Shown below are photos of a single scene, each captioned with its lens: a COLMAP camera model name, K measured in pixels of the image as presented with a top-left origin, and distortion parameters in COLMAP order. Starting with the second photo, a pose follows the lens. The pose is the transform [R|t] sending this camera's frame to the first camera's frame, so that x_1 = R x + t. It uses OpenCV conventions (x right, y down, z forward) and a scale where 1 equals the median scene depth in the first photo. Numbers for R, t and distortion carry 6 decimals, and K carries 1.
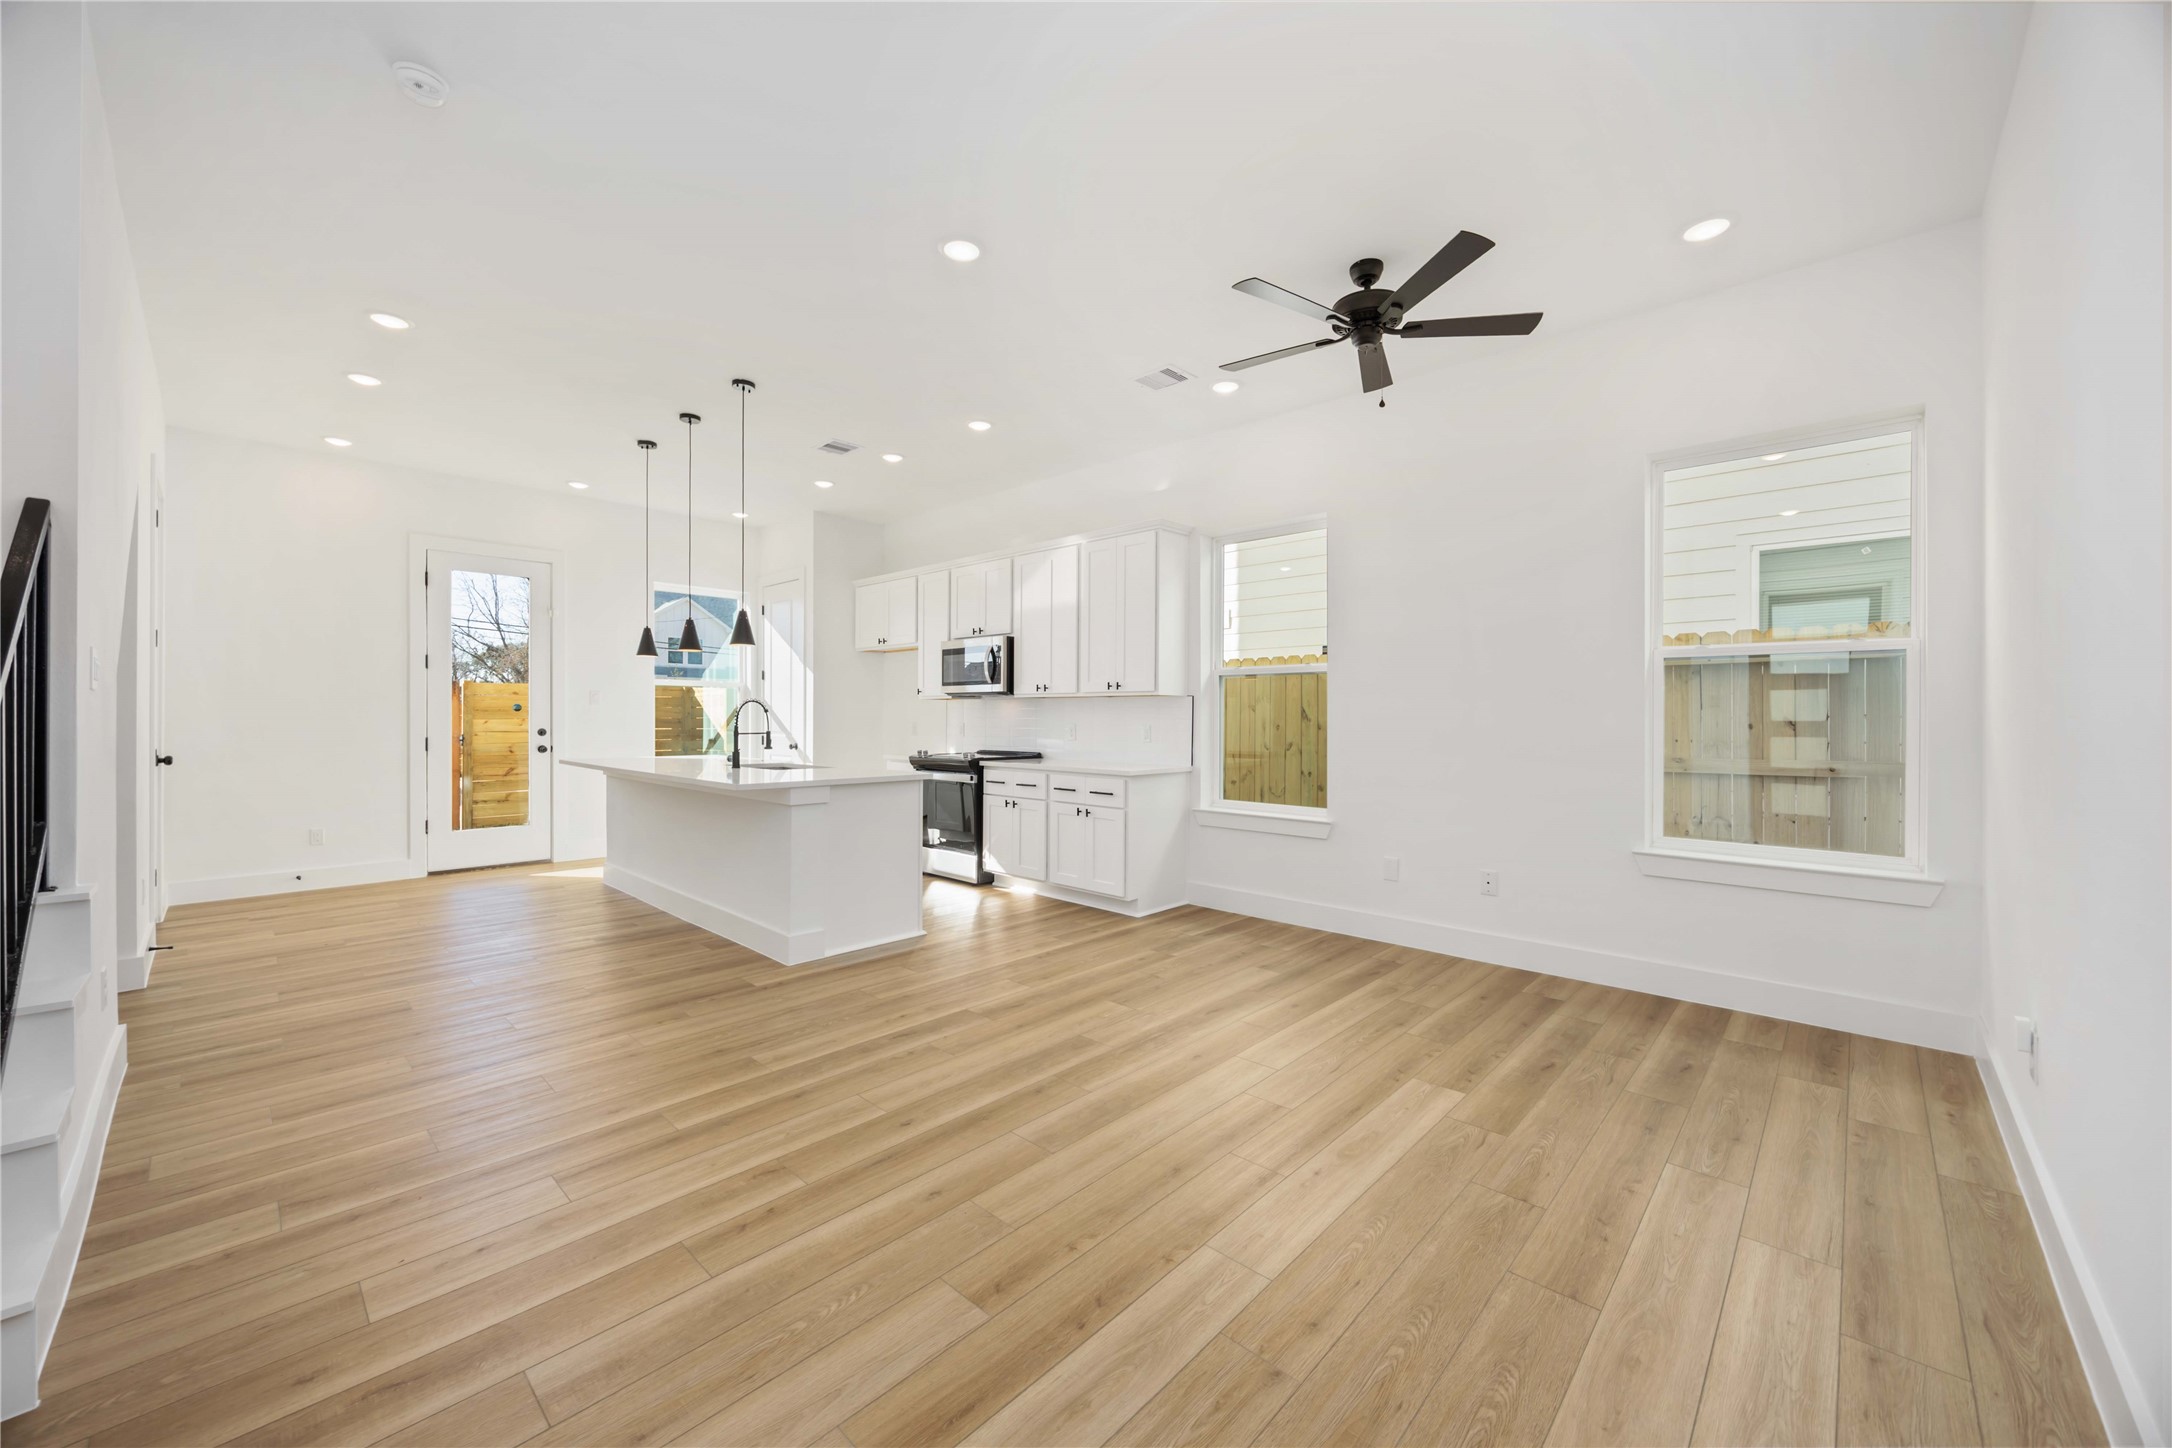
lens RADIAL K [[828.1, 0, 1088.6], [0, 828.1, 717.9], [0, 0, 1]] dist [-0.006245, -0.000254]
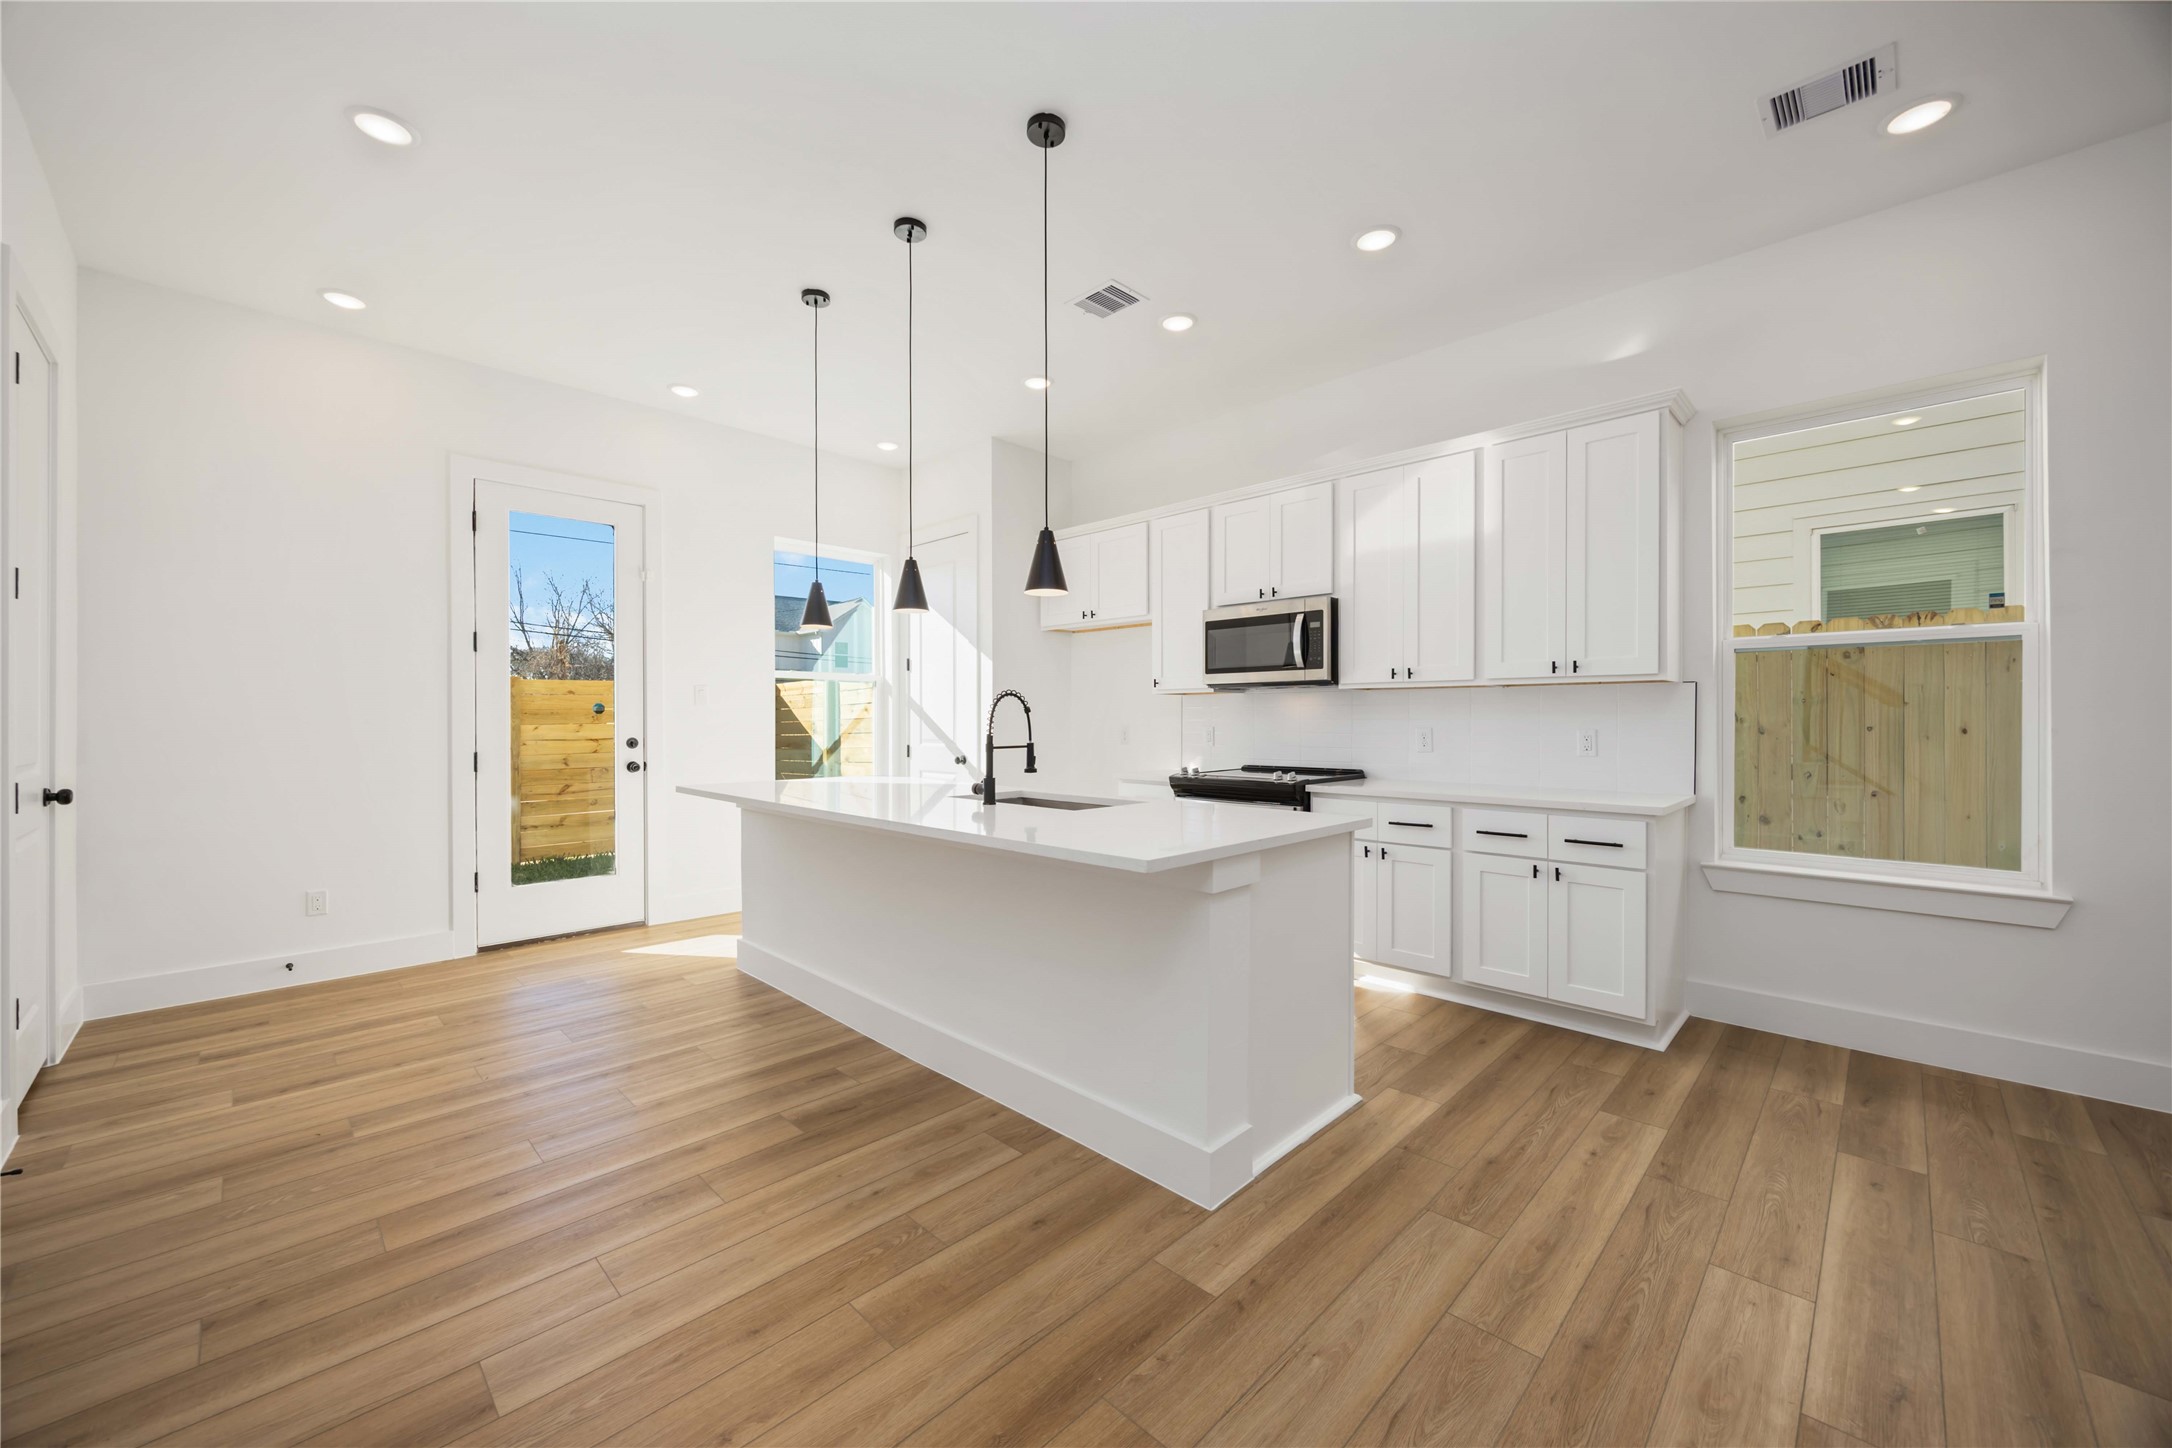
lens RADIAL K [[828.1, 0, 1082.2], [0, 828.1, 720.6], [0, 0, 1]] dist [-0.006245, -0.000254]
pose [[0.999728, -0.005261, -0.022709, -0.331068], [0.005277, 0.999986, 0.000618, -0.000457], [0.022705, -0.000737, 0.999742, 0.381226]]
